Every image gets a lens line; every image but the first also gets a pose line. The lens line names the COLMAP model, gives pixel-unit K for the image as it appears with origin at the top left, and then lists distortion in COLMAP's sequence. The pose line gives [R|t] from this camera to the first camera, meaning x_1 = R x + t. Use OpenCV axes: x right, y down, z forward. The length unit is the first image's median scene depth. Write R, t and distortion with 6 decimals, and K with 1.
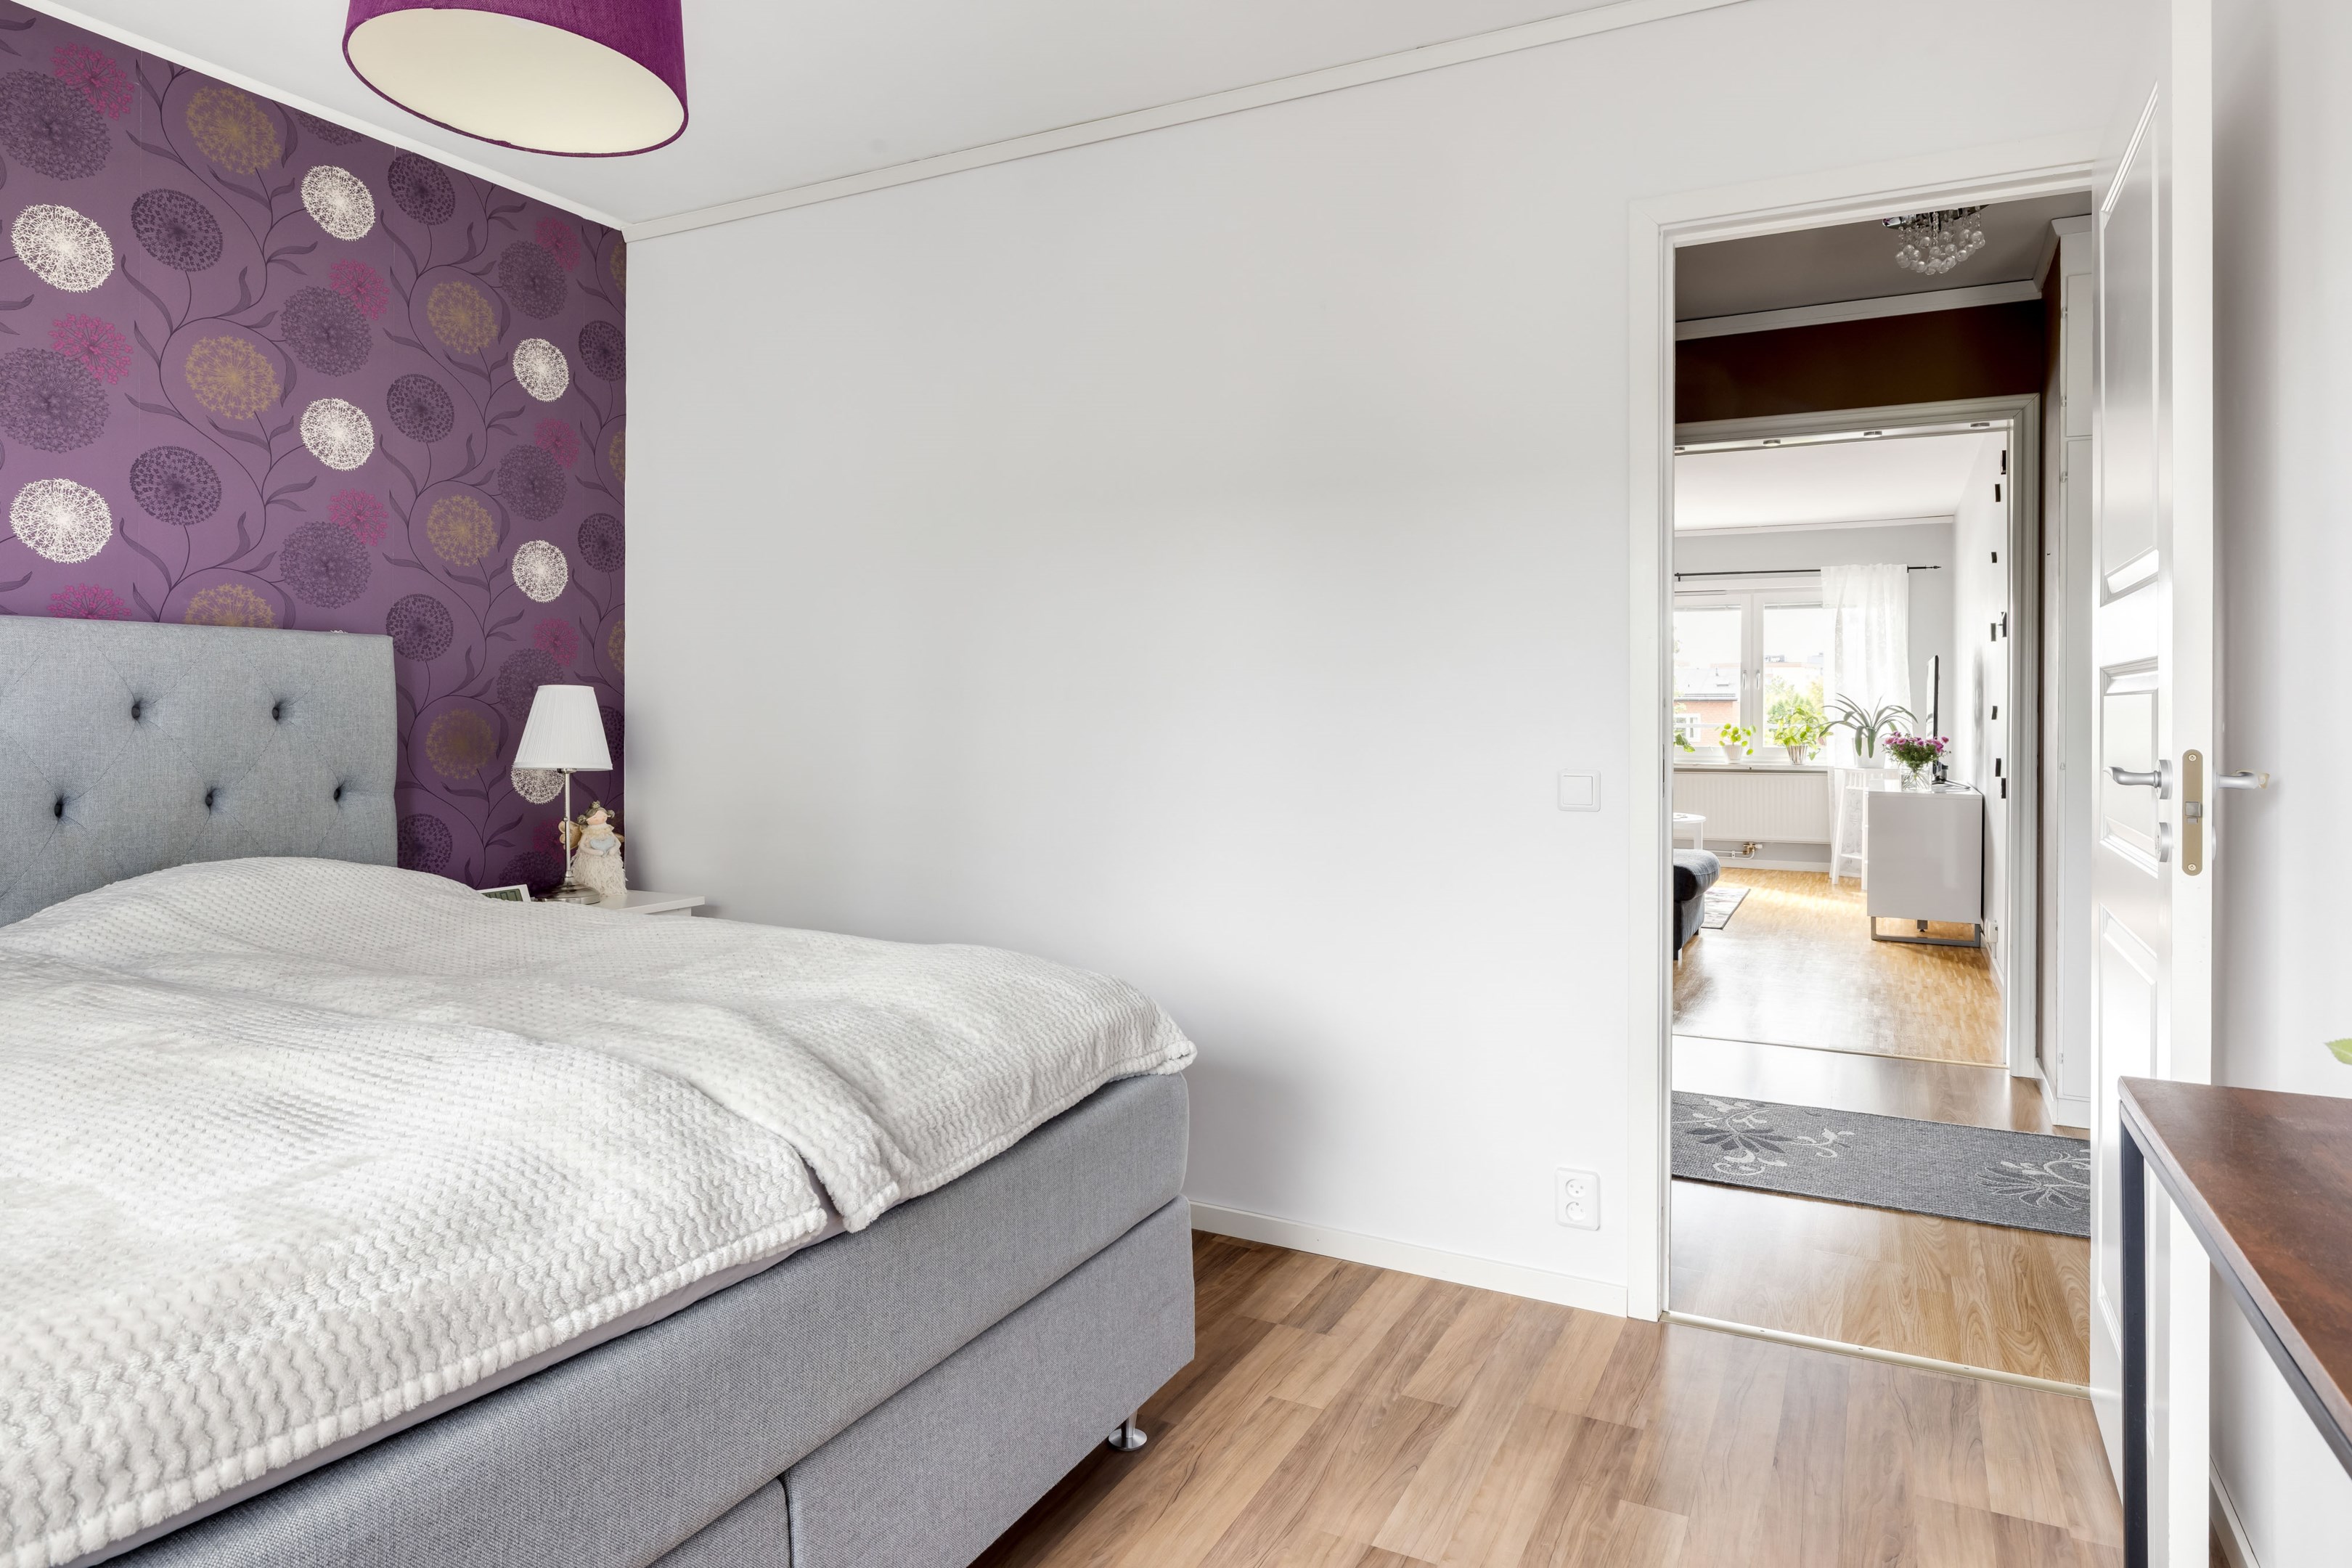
lens RADIAL K [[1402.6, 0, 1181.4], [0, 1402.6, 705.3], [0, 0, 1]] dist [-0.000189, 0.000944]
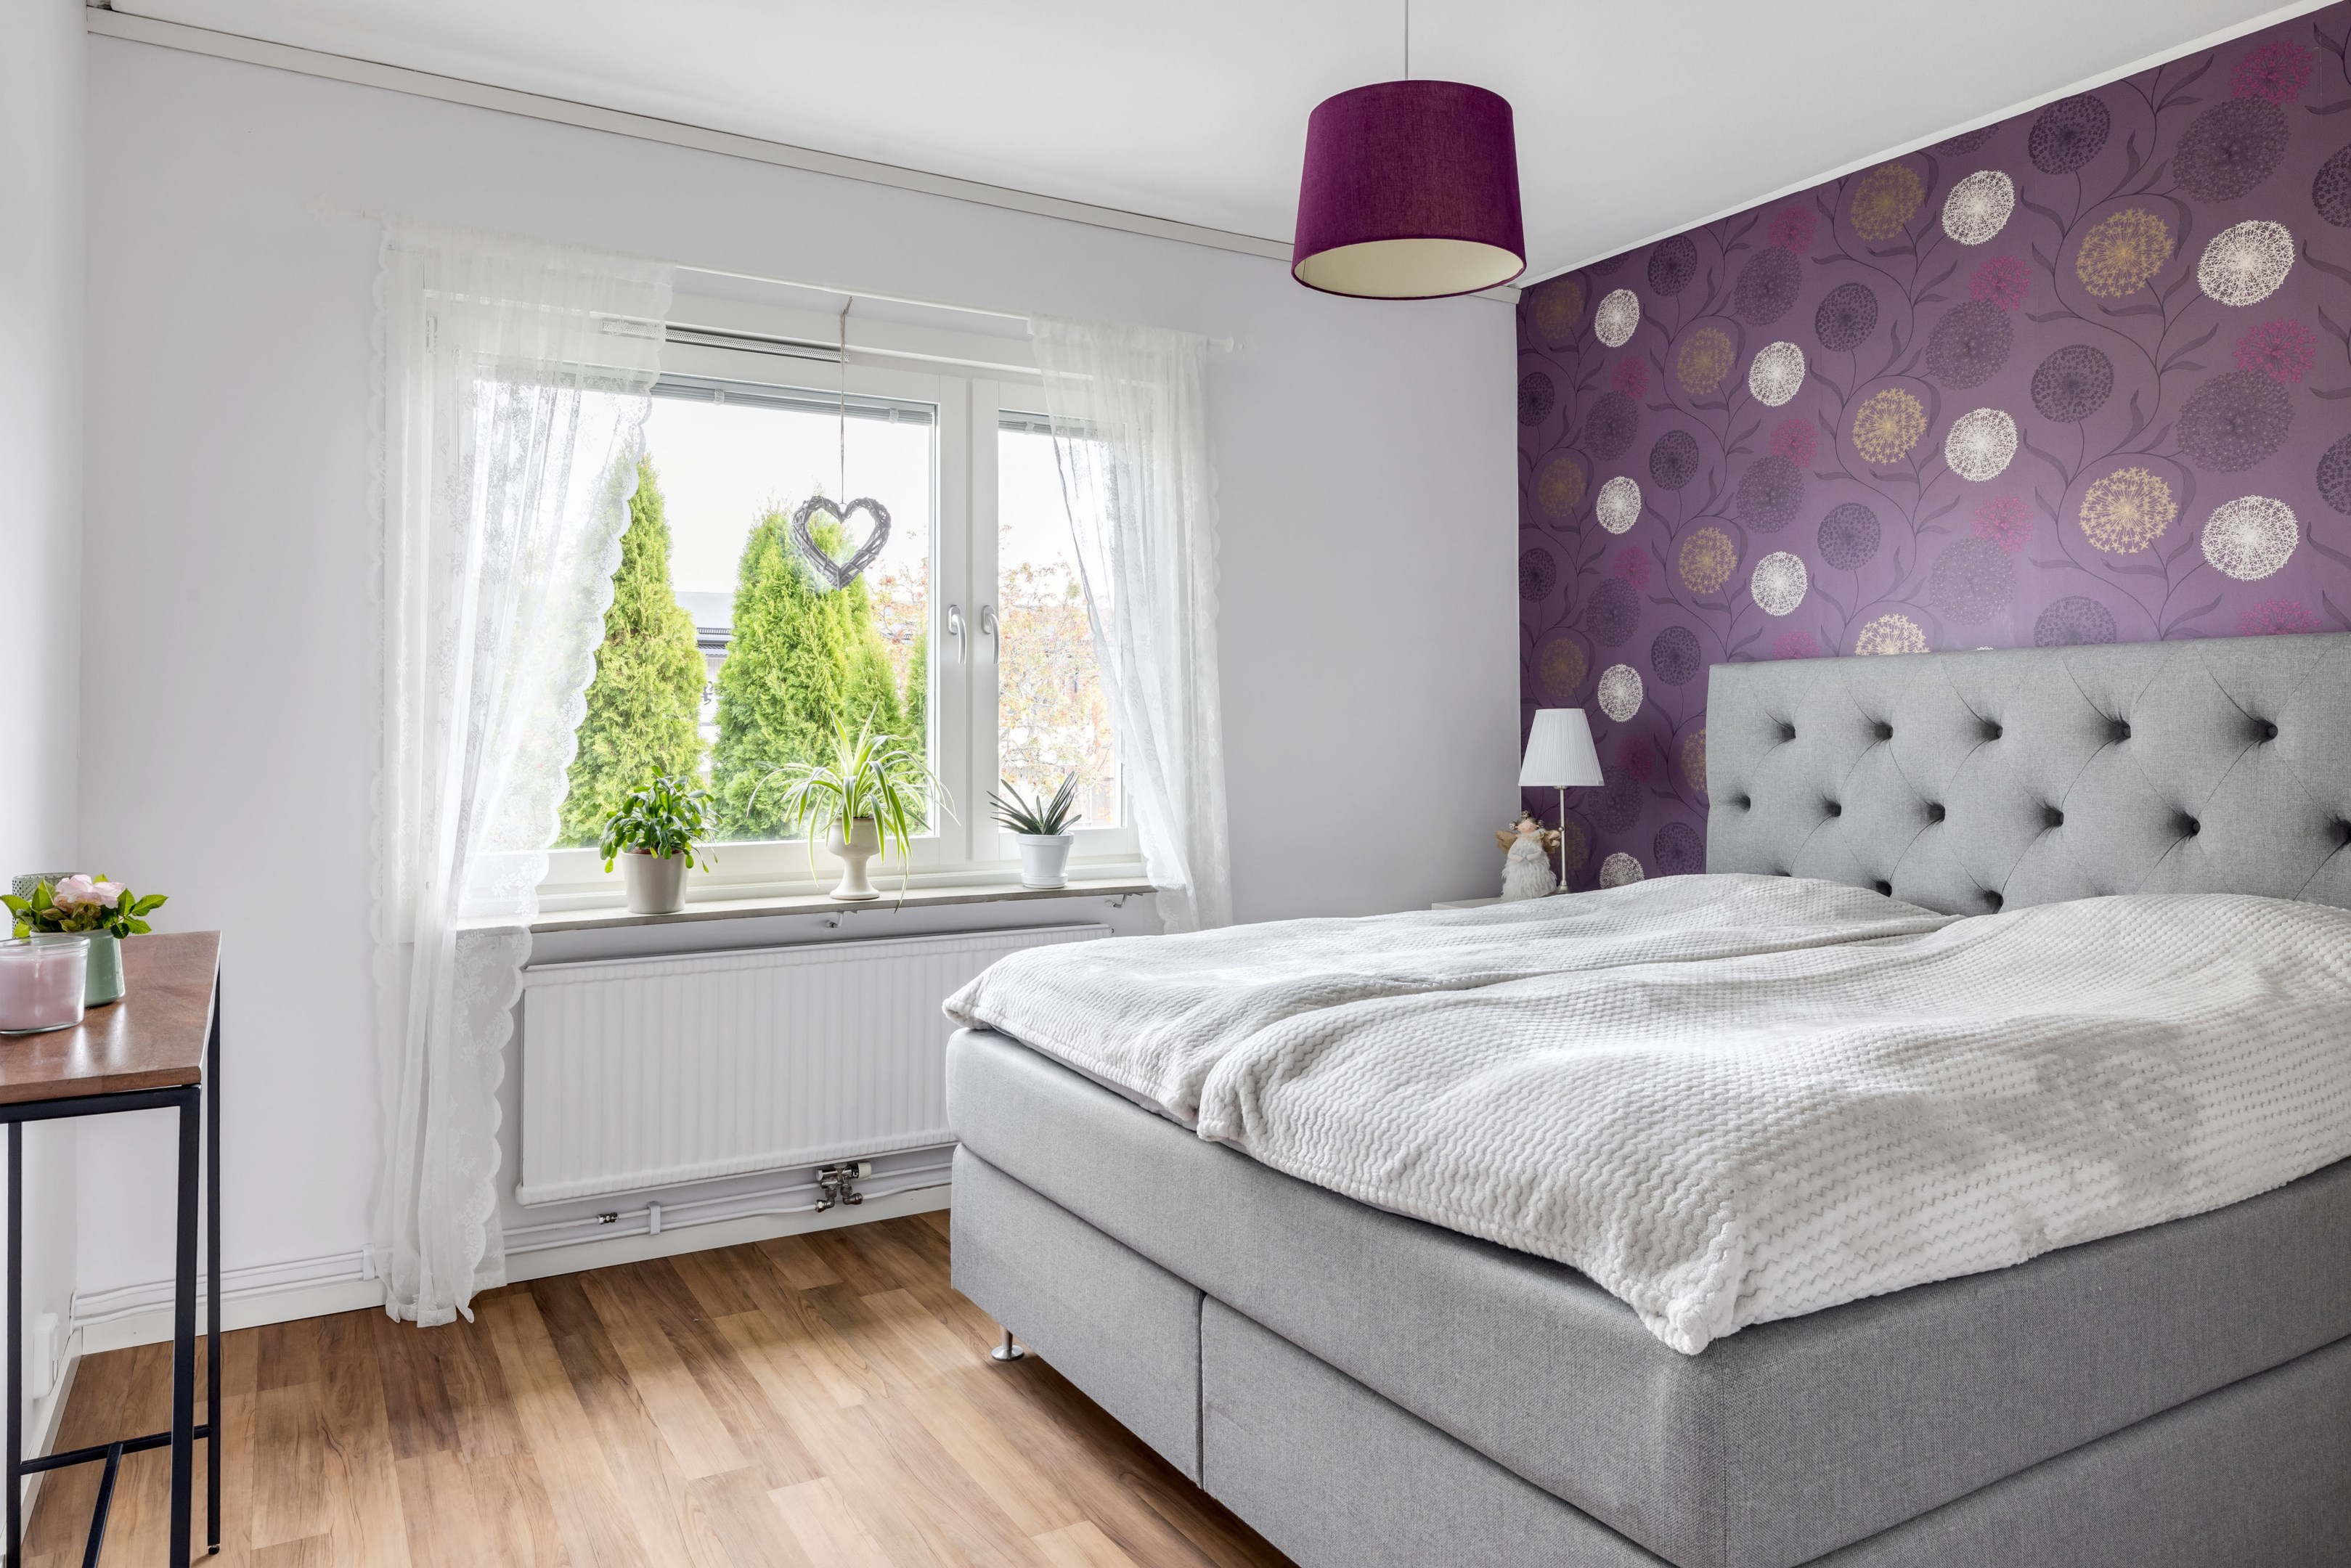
lens RADIAL K [[1497.7, 0, 1175.5], [0, 1497.7, 784.0], [0, 0, 1]] dist [0.001808, -0.032598]
pose [[-0.536798, 0.026245, -0.843302, 0.592462], [0.002919, 0.999568, 0.029250, 0.010436], [0.843706, 0.013240, -0.536643, 1.107241]]
